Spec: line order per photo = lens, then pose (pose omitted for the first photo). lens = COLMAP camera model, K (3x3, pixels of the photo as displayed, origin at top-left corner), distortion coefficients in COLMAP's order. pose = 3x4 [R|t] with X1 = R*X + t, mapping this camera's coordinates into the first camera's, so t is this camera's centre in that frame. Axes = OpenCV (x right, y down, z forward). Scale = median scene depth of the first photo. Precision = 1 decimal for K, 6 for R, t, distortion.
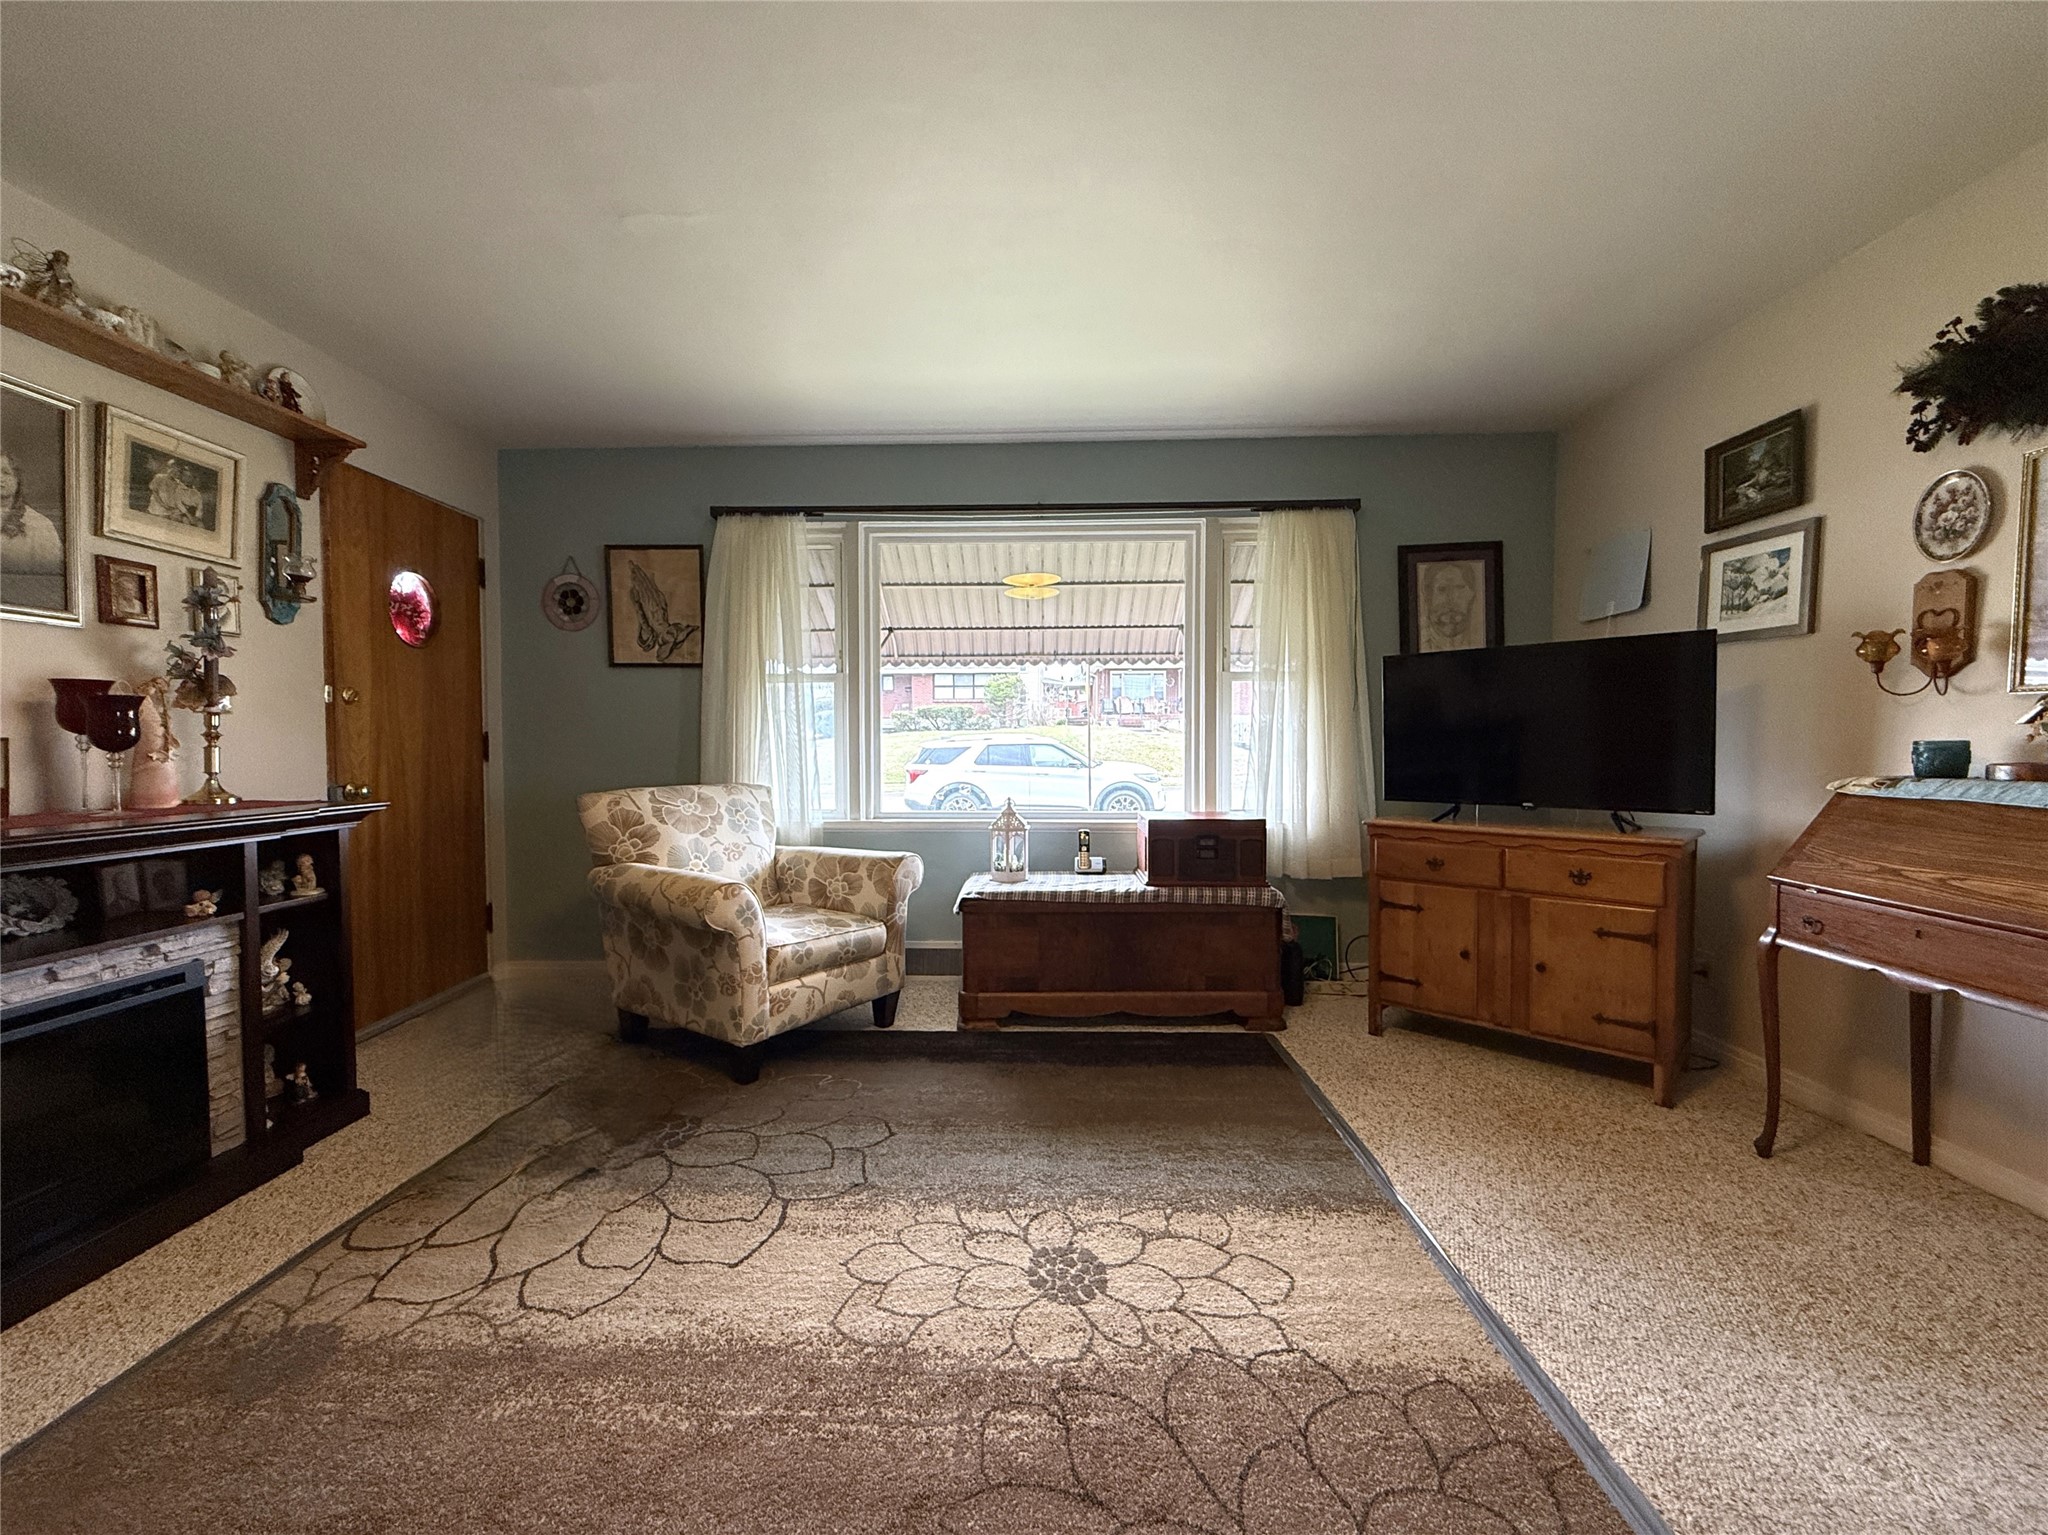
lens RADIAL K [[813.7, 0, 1016.5], [0, 813.7, 770.3], [0, 0, 1]] dist [-0.000193, -0.000454]
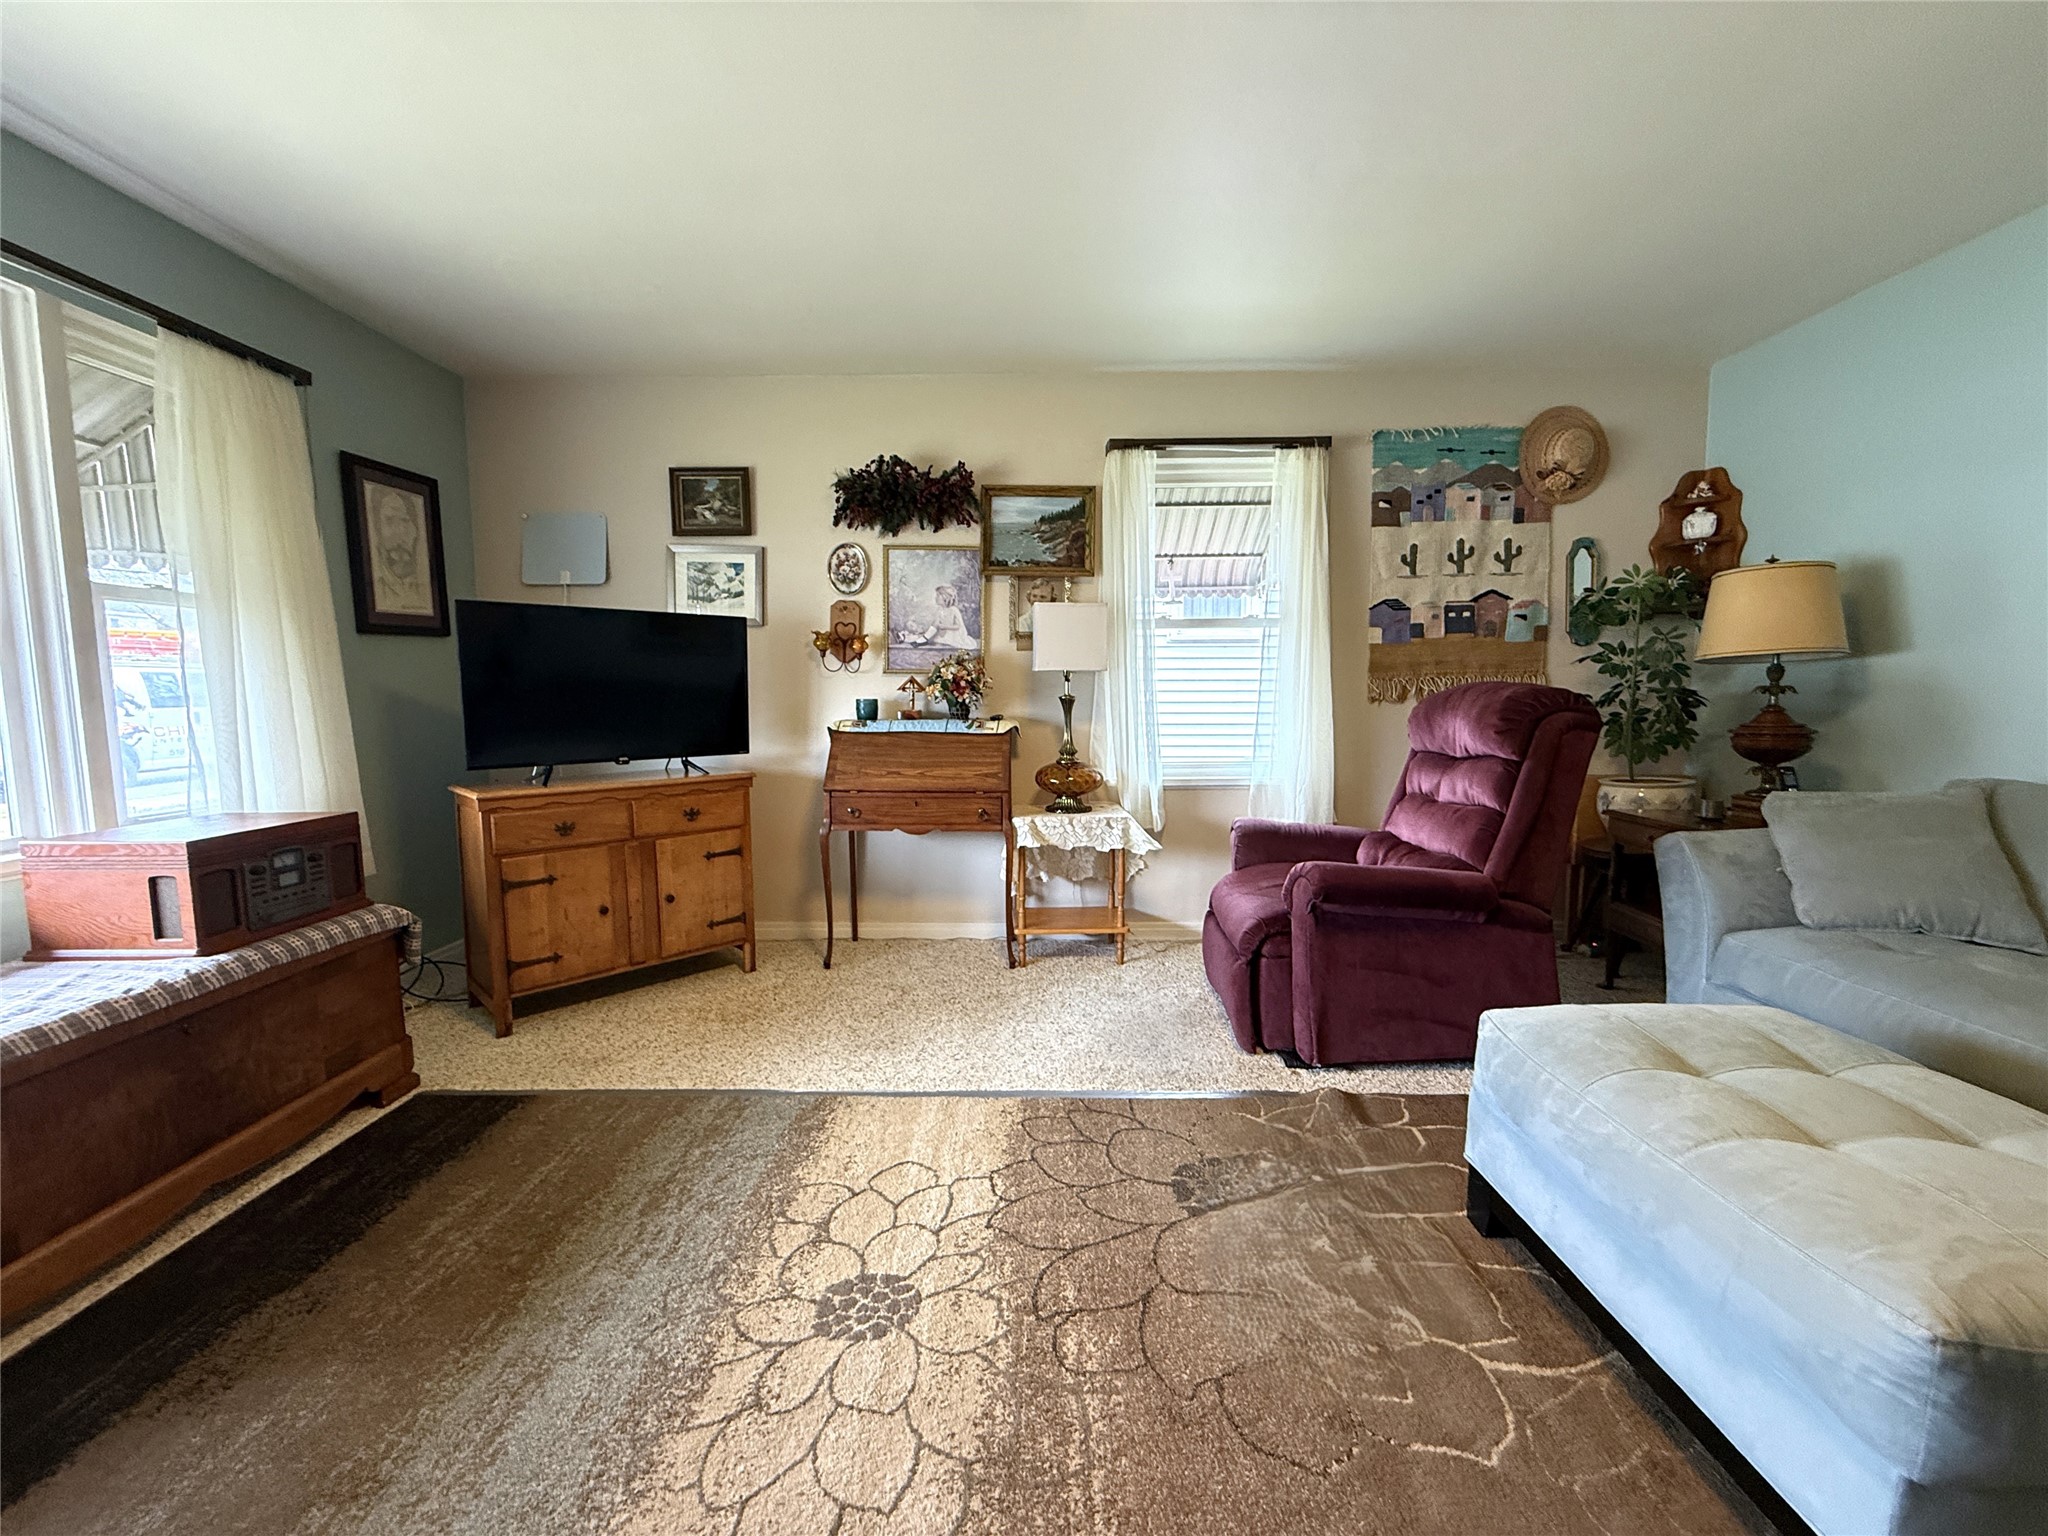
lens RADIAL K [[813.7, 0, 1016.5], [0, 813.7, 770.8], [0, 0, 1]] dist [-0.000193, -0.000454]
pose [[-0.010222, -0.090203, 0.995871, -0.502856], [0.038008, 0.995168, 0.090529, -0.022343], [-0.999225, 0.038777, -0.006744, 0.538521]]
